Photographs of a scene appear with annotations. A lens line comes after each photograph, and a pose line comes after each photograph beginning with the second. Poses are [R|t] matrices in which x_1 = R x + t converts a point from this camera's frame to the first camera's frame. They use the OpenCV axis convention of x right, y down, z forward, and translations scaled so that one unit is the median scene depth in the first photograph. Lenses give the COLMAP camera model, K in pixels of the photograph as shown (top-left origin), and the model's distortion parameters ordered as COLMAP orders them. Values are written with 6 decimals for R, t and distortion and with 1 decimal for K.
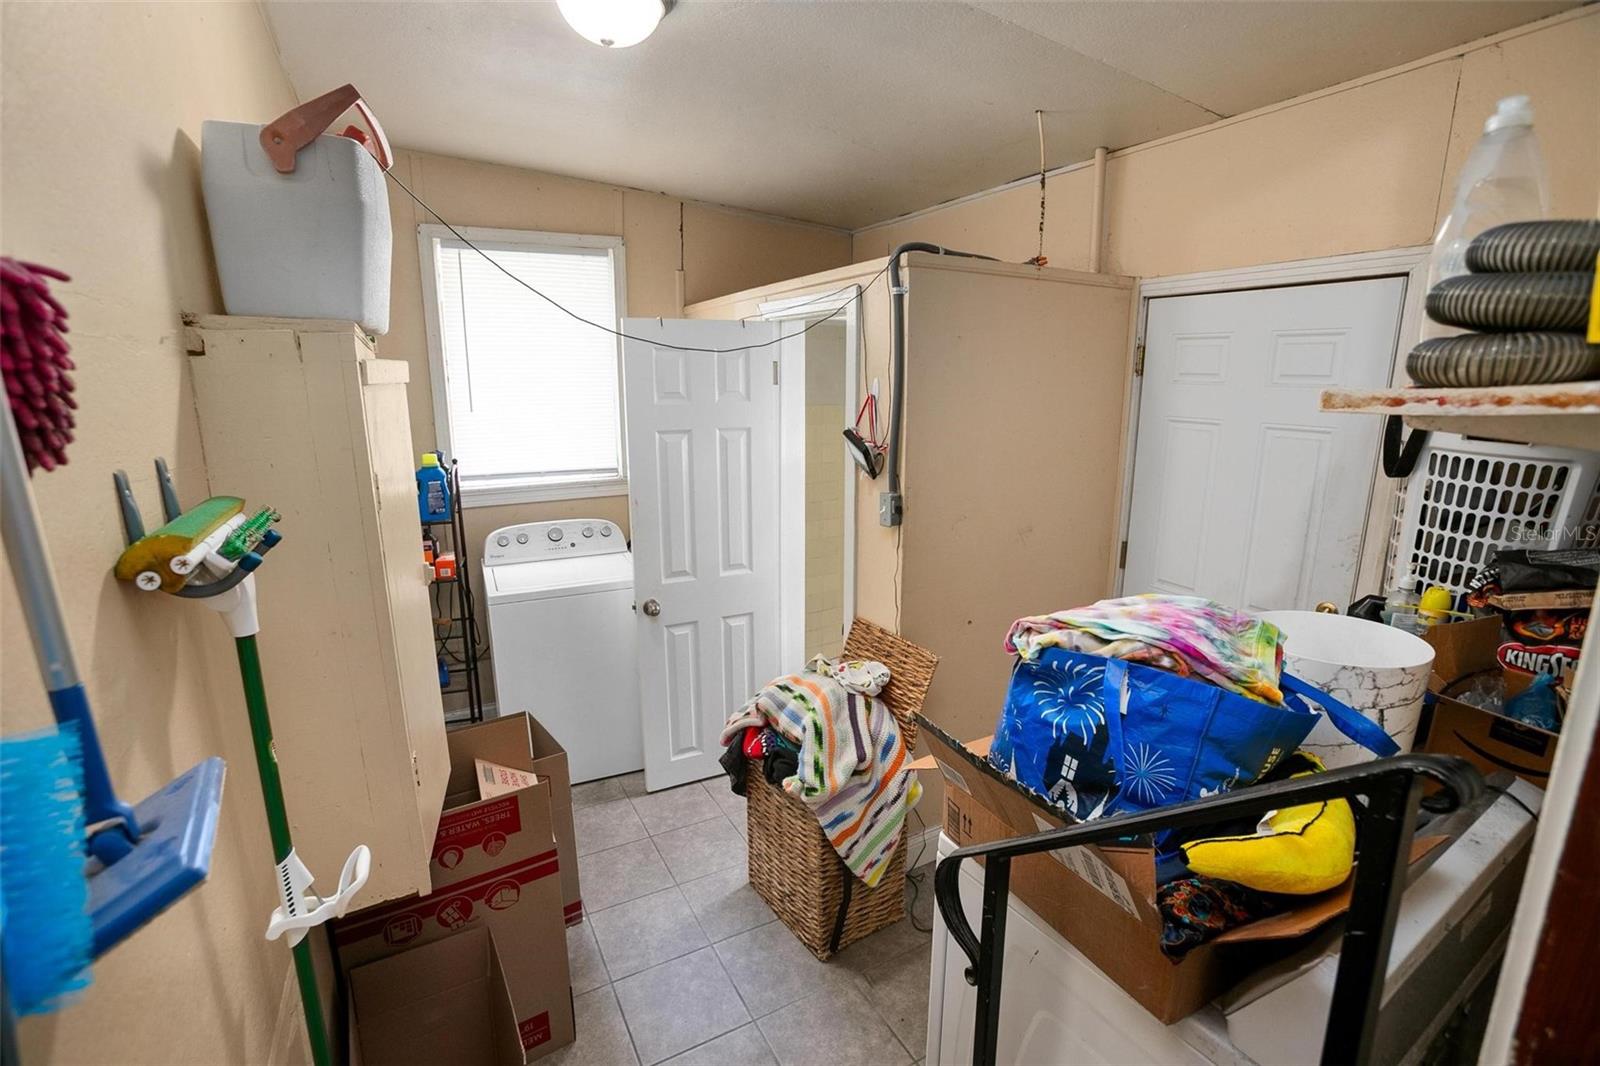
lens RADIAL K [[727.3, 0, 796.1], [0, 727.3, 528.6], [0, 0, 1]] dist [-0.074698, 0.031908]
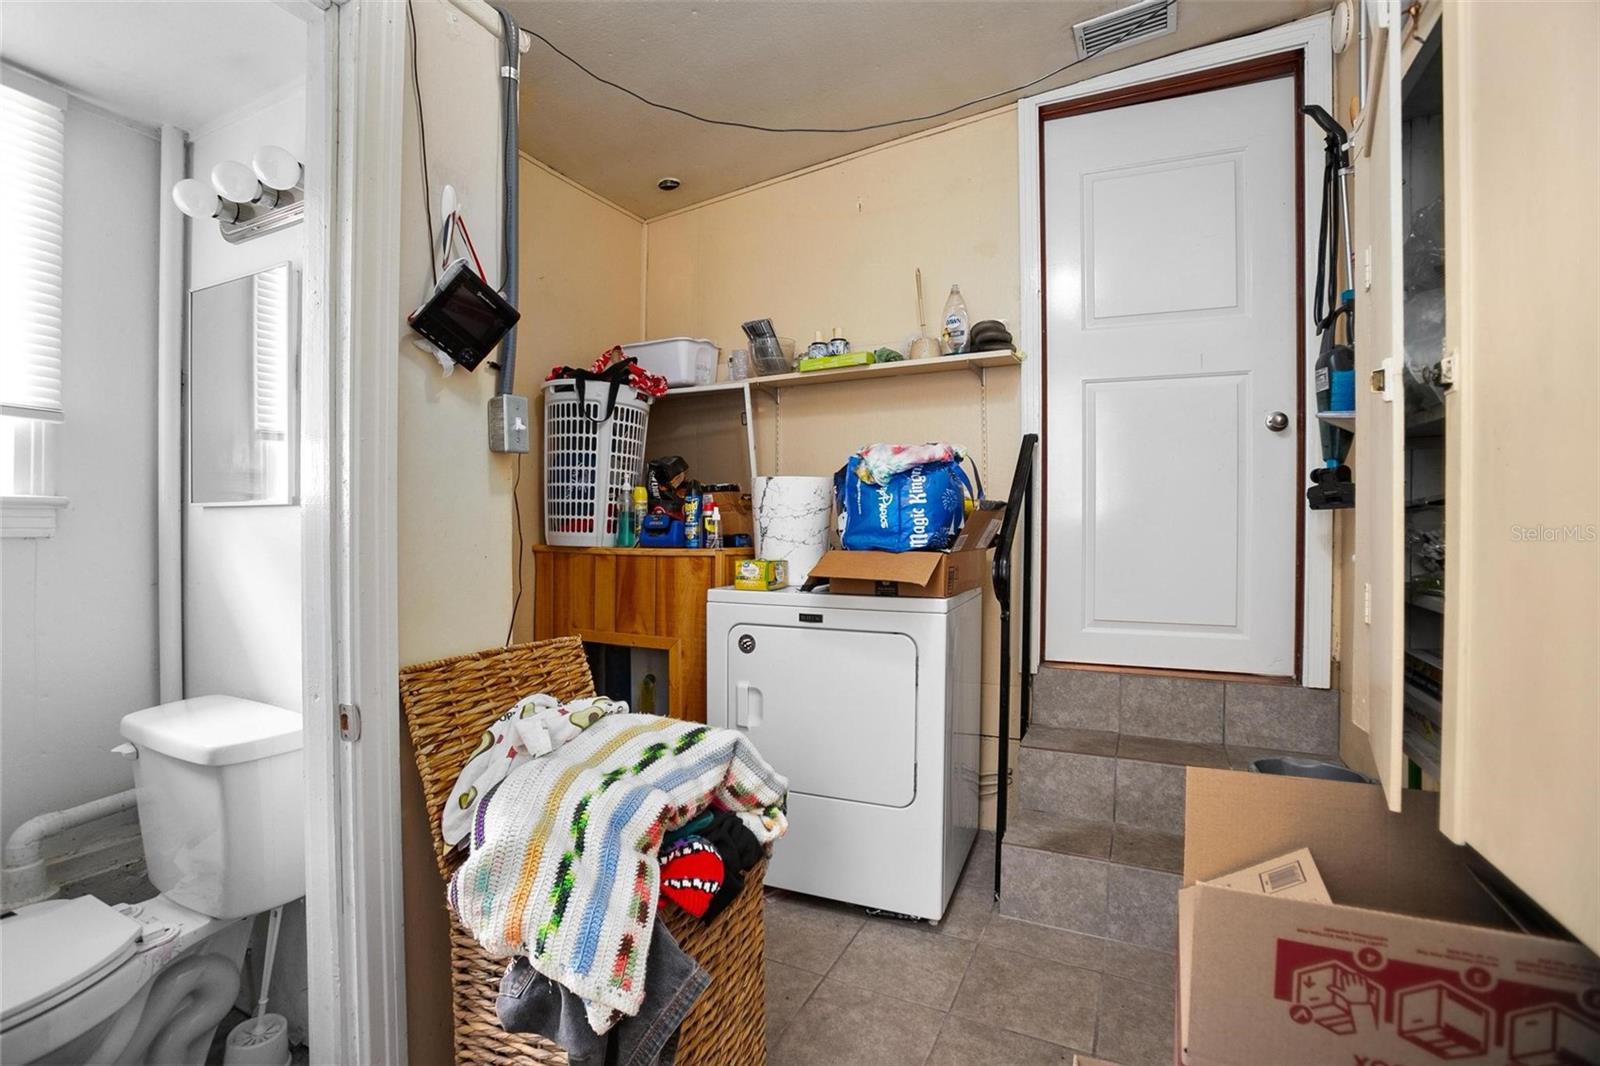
lens RADIAL K [[727.3, 0, 796.1], [0, 727.3, 528.6], [0, 0, 1]] dist [-0.074698, 0.031908]
pose [[-0.588833, -0.003648, 0.808246, -0.471796], [0.161516, 0.979289, 0.122089, 0.022133], [-0.791952, 0.202435, -0.576048, 1.154415]]
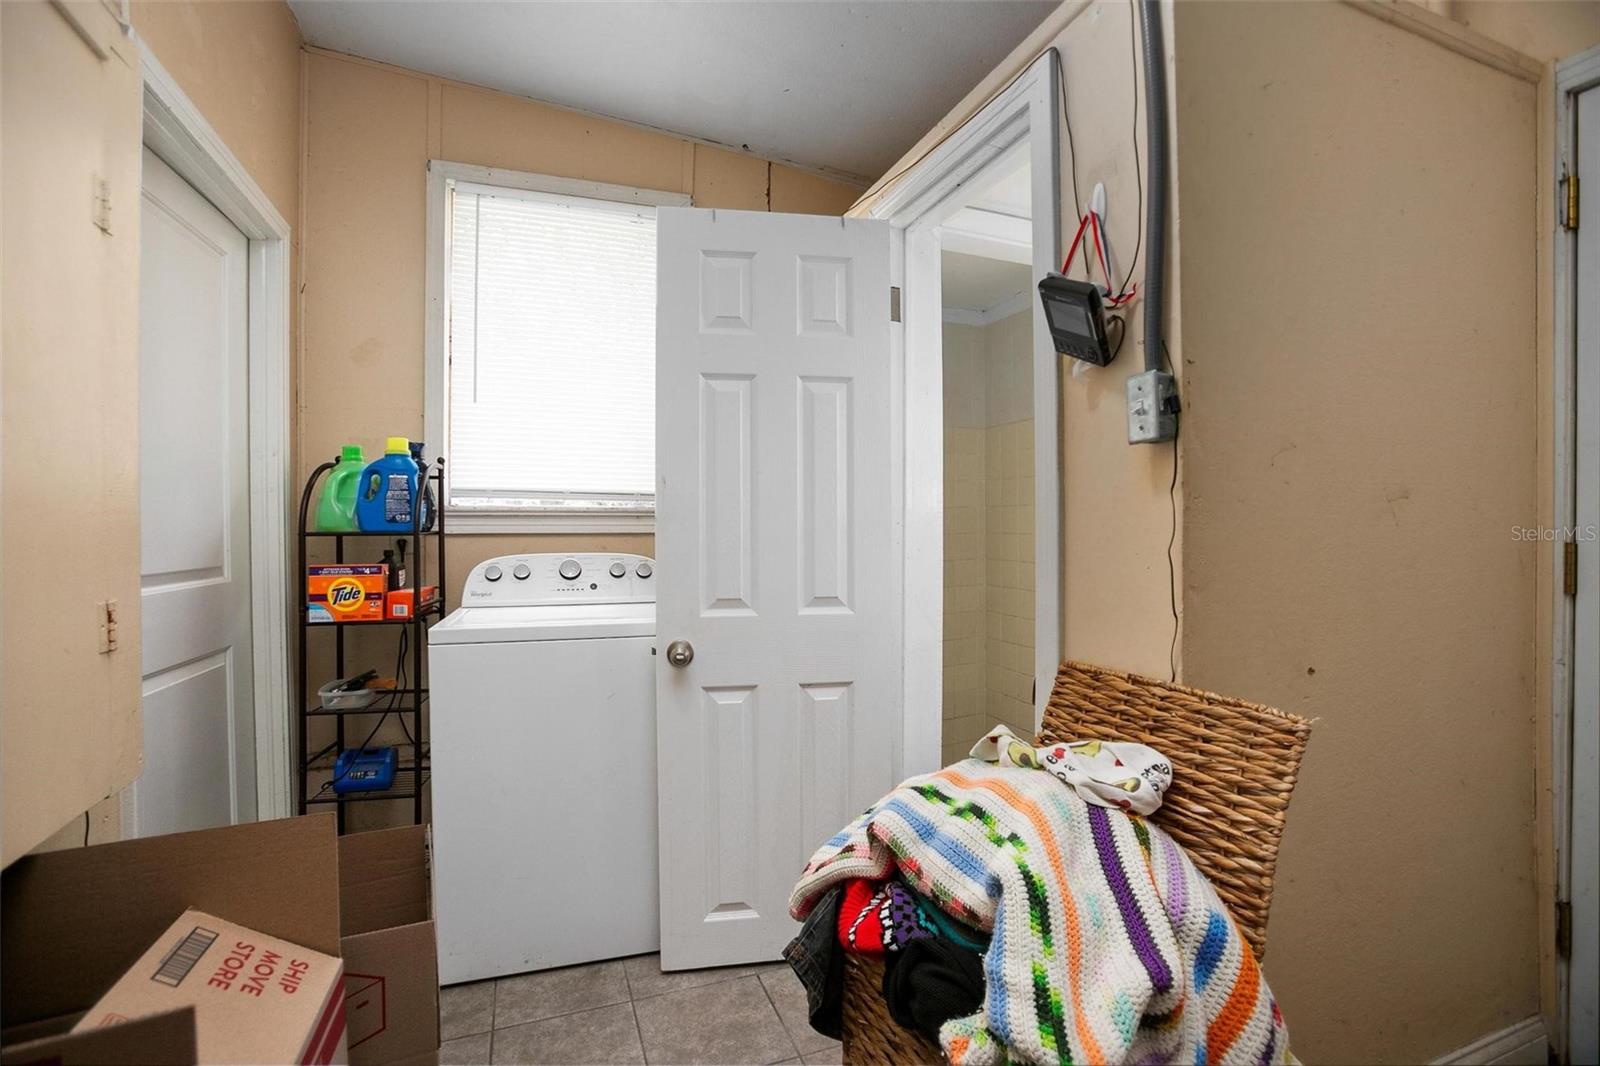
lens RADIAL K [[727.3, 0, 796.1], [0, 727.3, 528.6], [0, 0, 1]] dist [-0.074698, 0.031908]
pose [[0.991291, 0.000937, -0.131690, -0.041061], [-0.027797, 0.978934, -0.202275, 0.152539], [0.128726, 0.204174, 0.970434, 0.520054]]
